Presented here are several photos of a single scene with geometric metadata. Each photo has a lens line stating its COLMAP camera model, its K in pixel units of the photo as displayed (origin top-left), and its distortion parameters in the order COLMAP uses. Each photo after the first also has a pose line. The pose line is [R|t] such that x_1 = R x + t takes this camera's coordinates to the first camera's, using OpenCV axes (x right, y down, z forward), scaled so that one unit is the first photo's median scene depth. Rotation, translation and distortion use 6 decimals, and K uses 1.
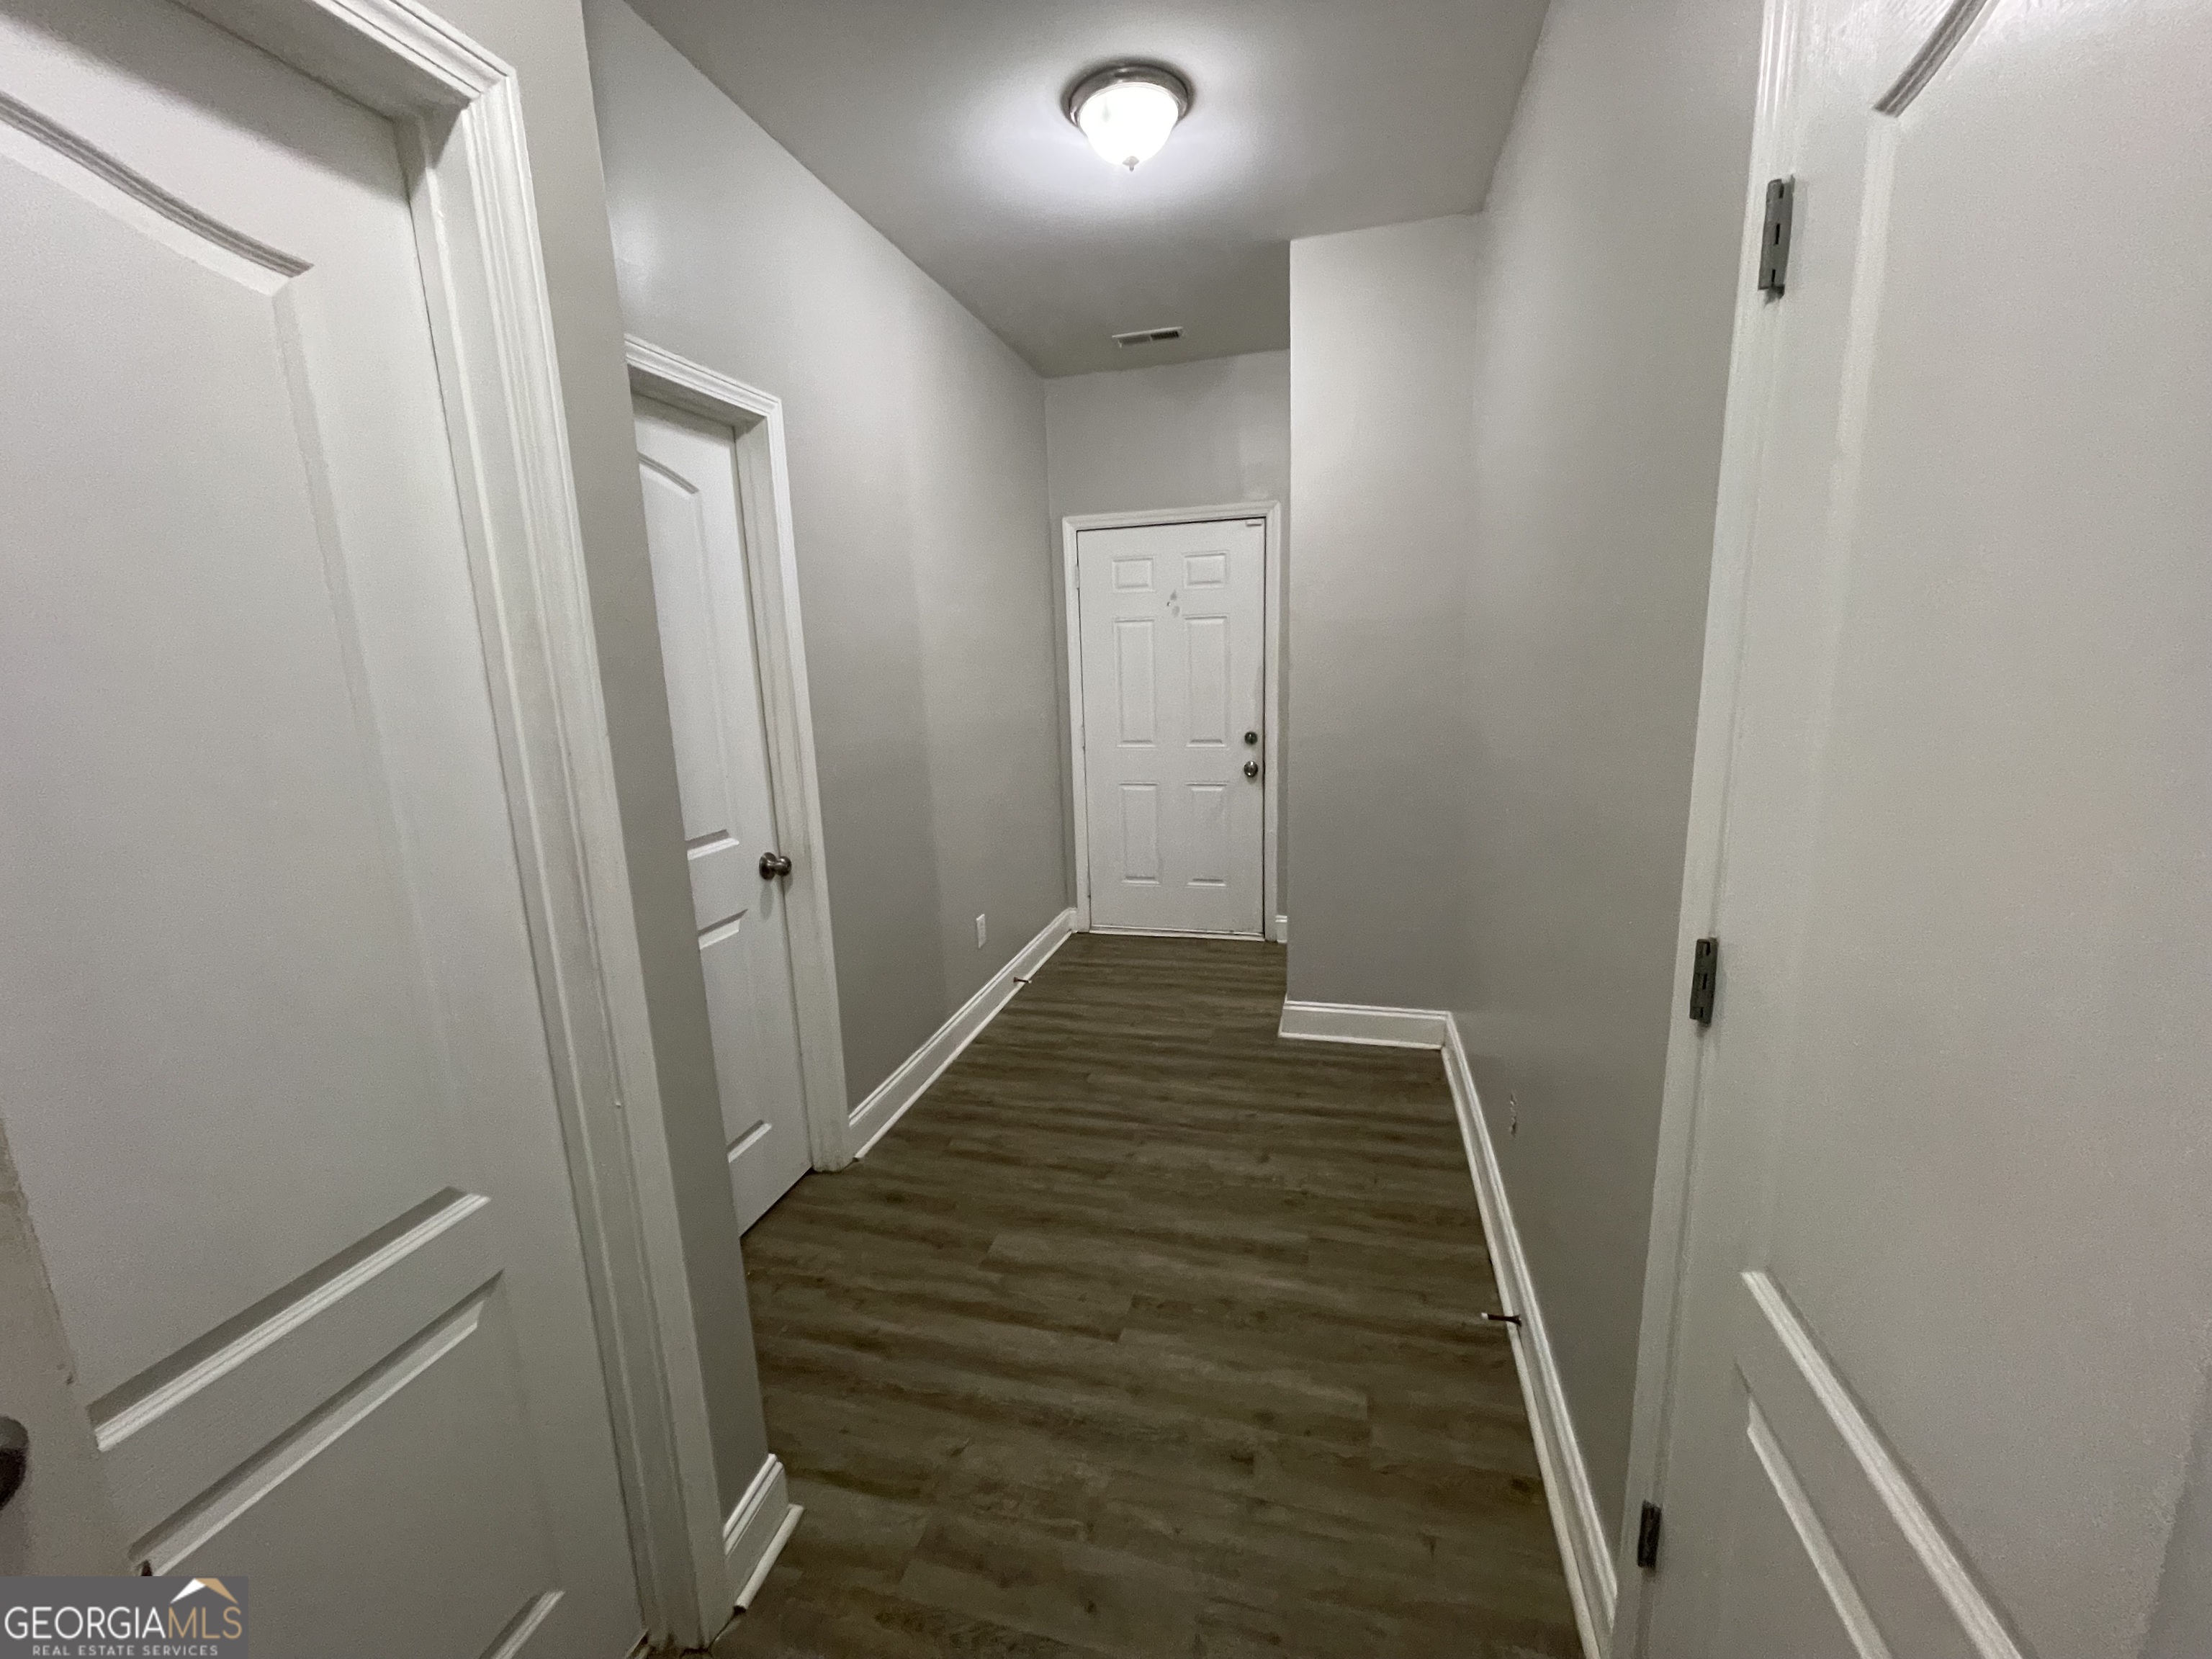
lens RADIAL K [[897.5, 0, 1085.5], [0, 897.5, 830.0], [0, 0, 1]] dist [-0.001327, -0.000317]
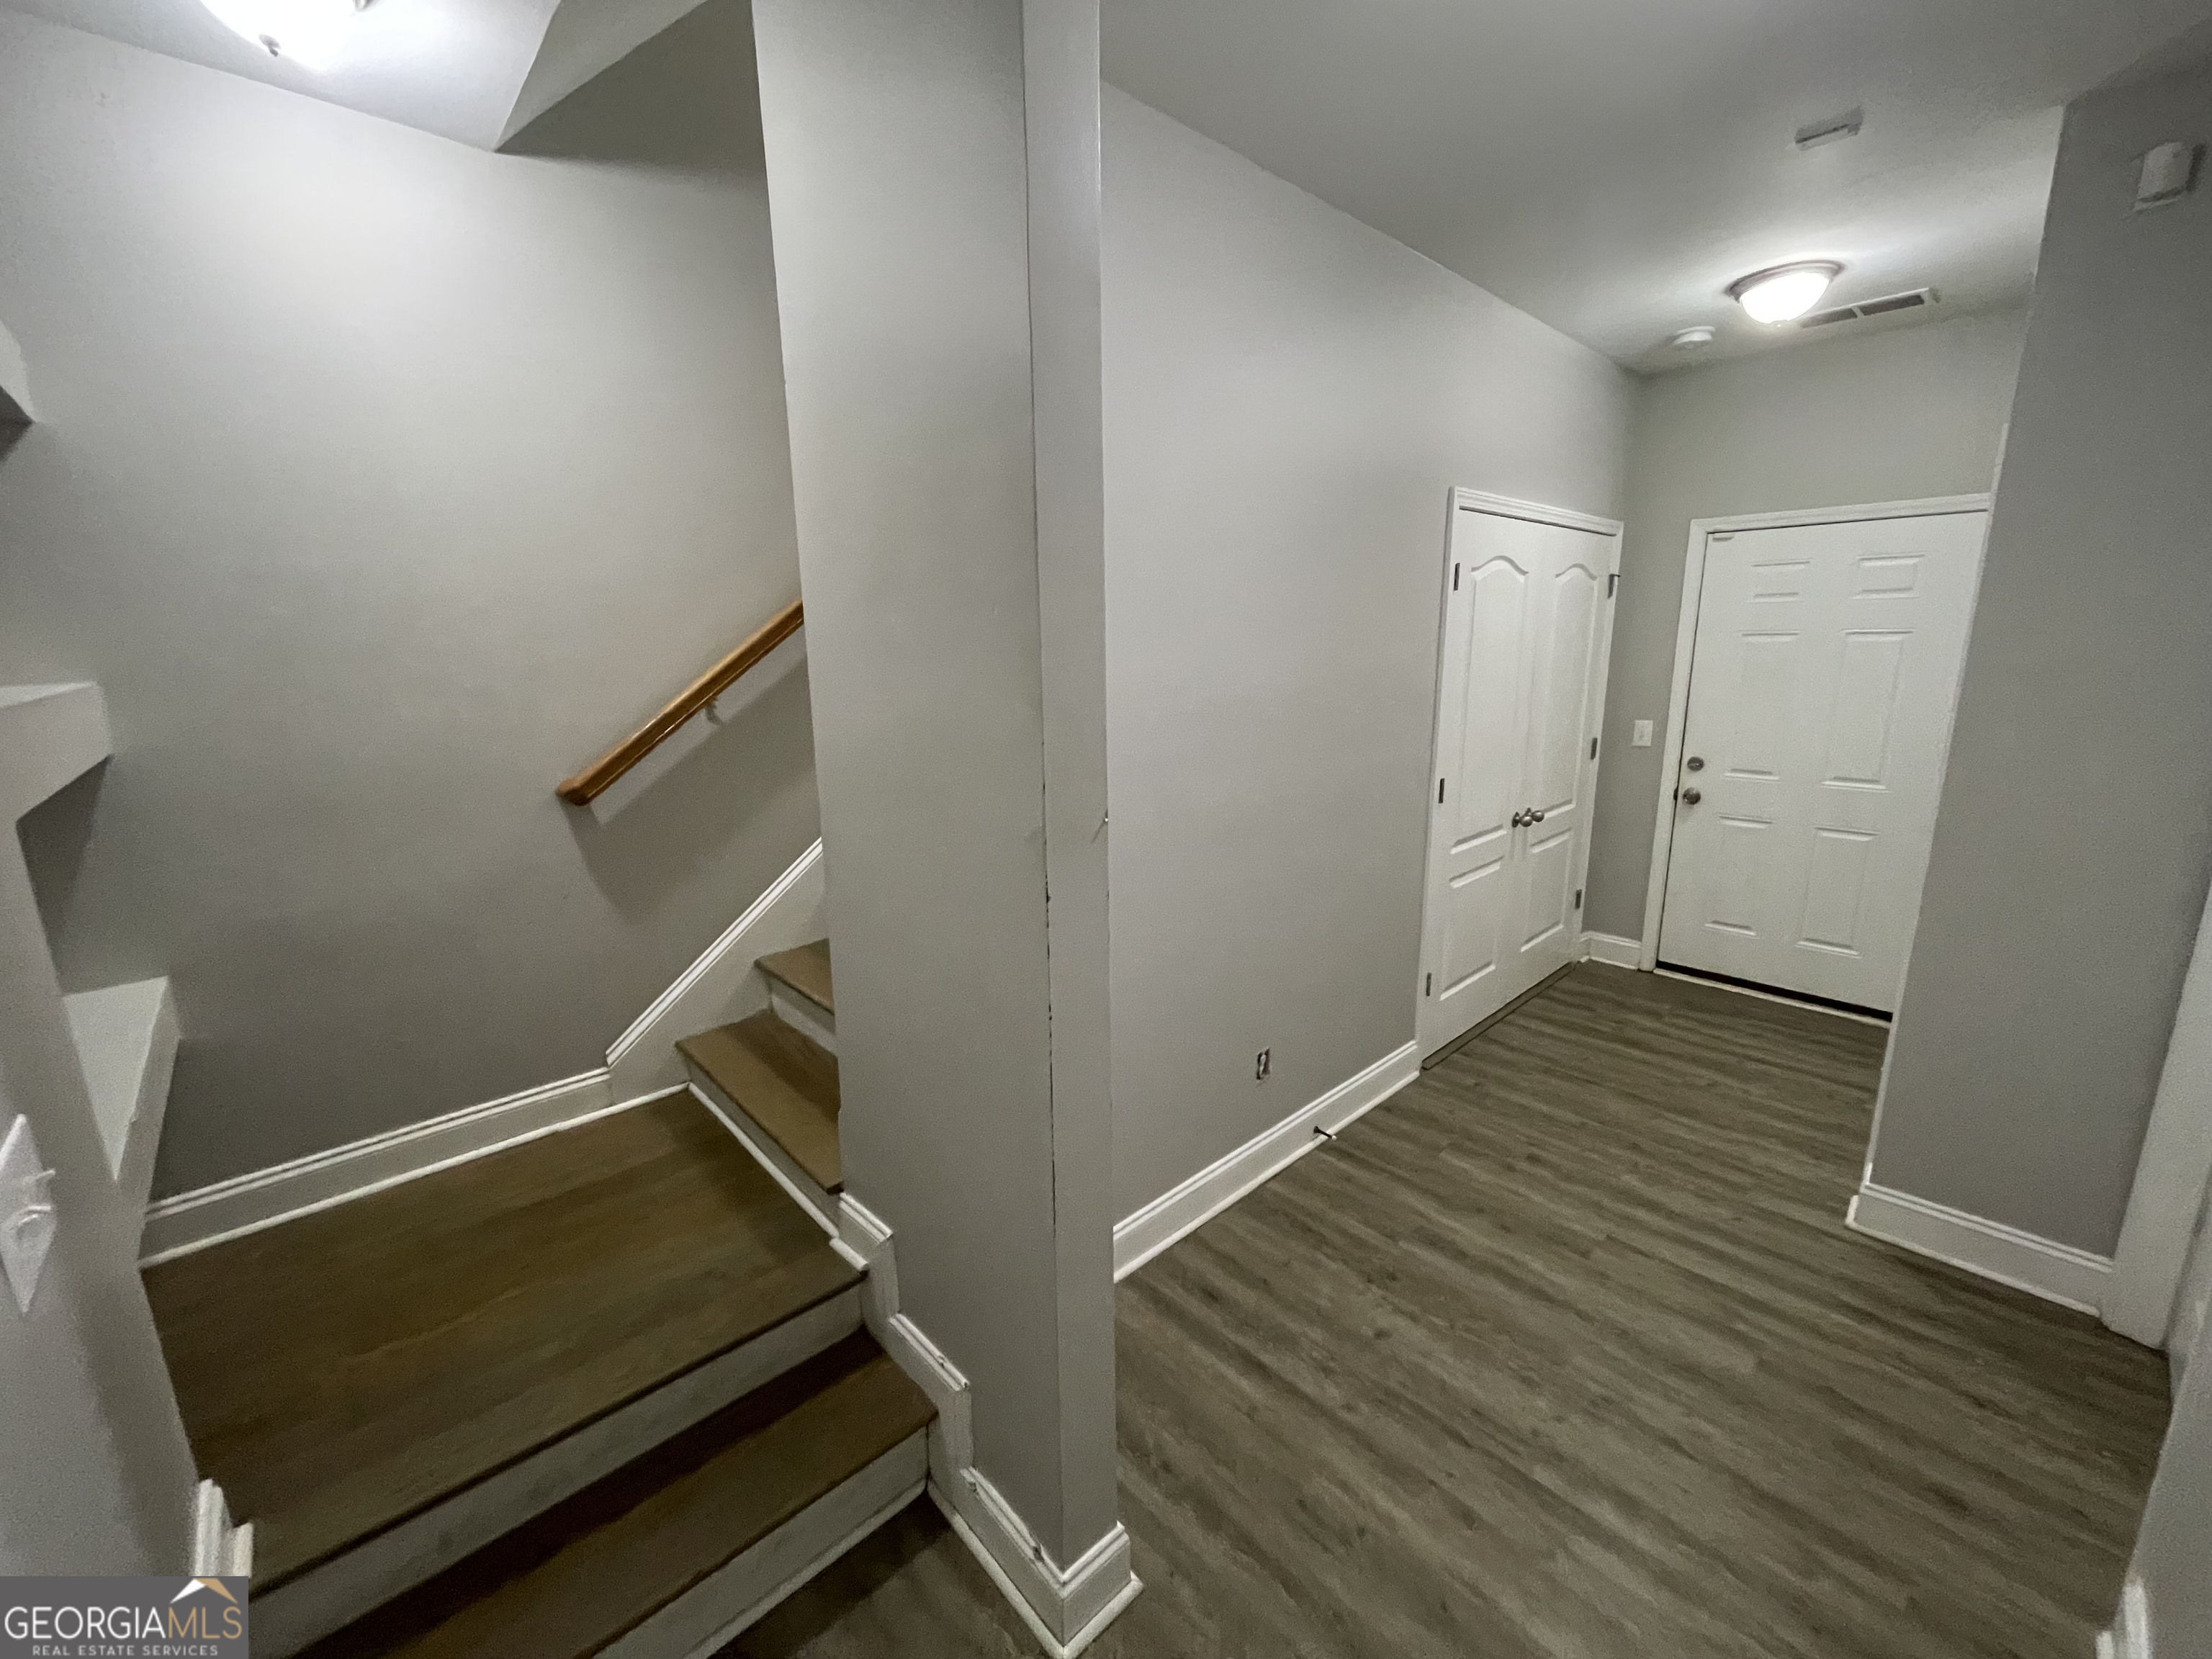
lens RADIAL K [[897.5, 0, 1085.5], [0, 897.5, 830.0], [0, 0, 1]] dist [-0.001327, -0.000317]
pose [[-0.848392, -0.061565, 0.525777, 0.025767], [0.153867, 0.921655, 0.356198, -0.455419], [-0.506514, 0.383095, -0.772452, 1.800316]]
